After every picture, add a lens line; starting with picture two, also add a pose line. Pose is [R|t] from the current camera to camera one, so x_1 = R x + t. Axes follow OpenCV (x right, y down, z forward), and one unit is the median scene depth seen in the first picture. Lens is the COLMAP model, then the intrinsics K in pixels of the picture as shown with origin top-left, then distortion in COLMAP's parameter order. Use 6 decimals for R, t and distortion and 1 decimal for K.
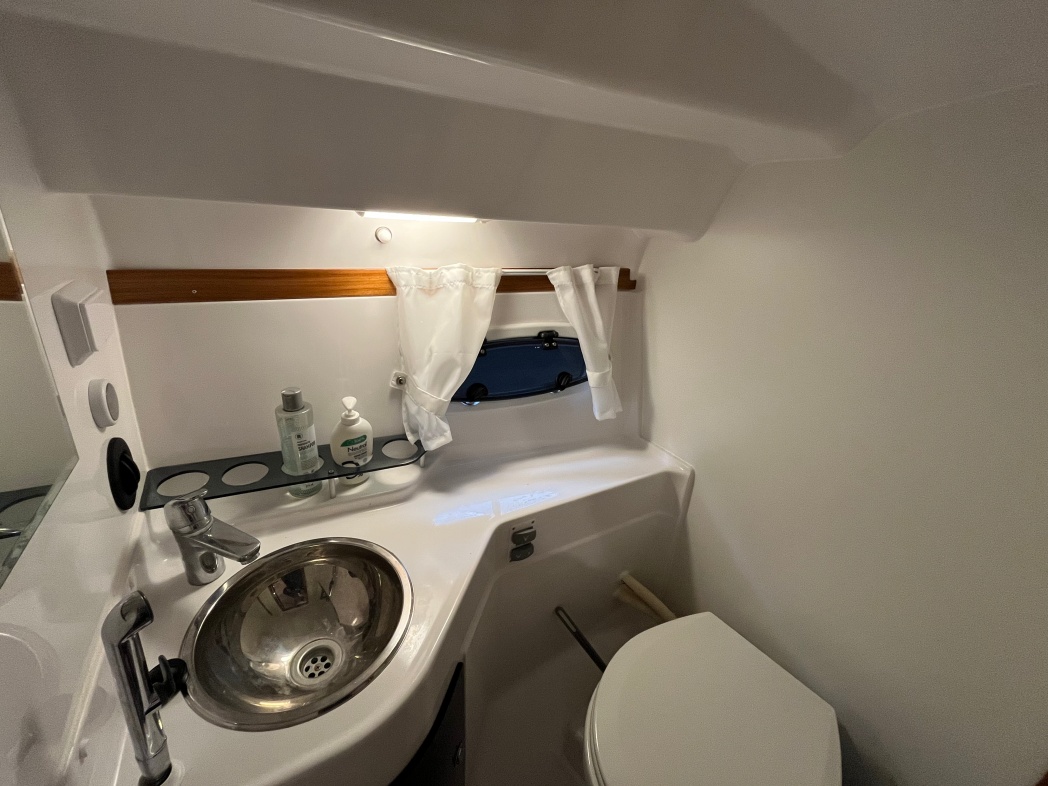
lens RADIAL K [[424.0, 0, 522.8], [0, 424.0, 391.5], [0, 0, 1]] dist [-0.008284, 0.000444]
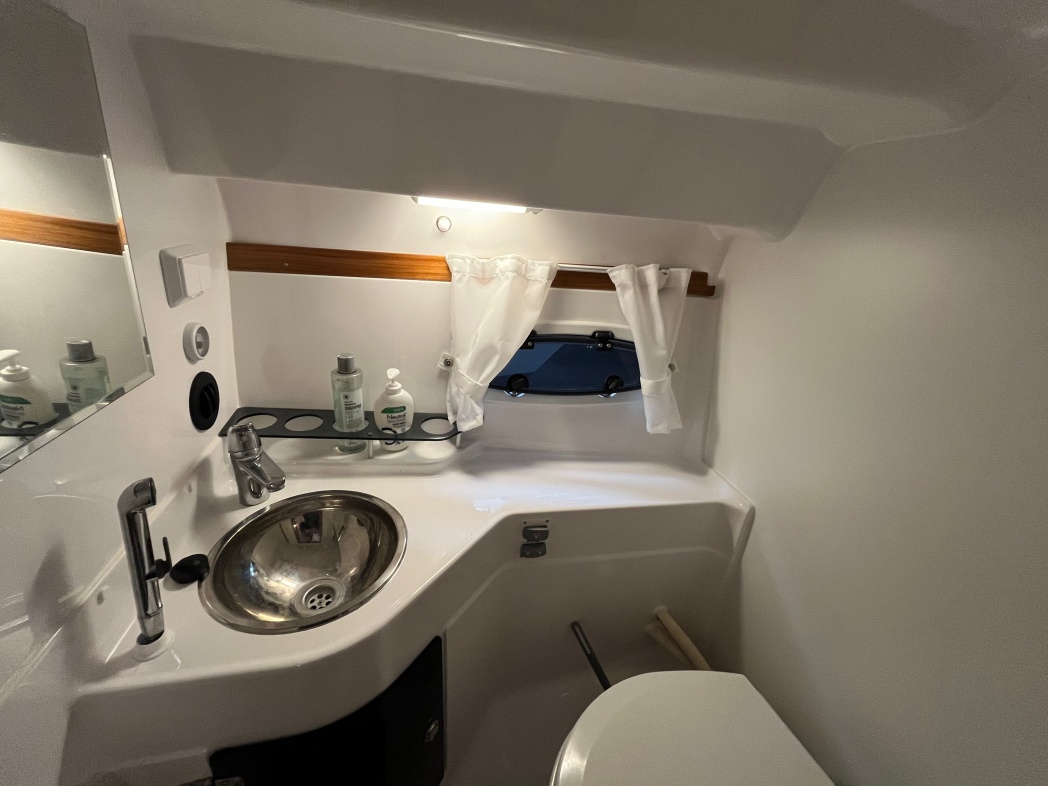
lens RADIAL K [[424.0, 0, 522.8], [0, 424.0, 391.5], [0, 0, 1]] dist [-0.008284, 0.000444]
pose [[0.949936, 0.128070, -0.284989, 0.211681], [-0.138835, 0.990155, -0.017810, 0.041665], [0.279903, 0.056485, 0.958365, 0.044228]]
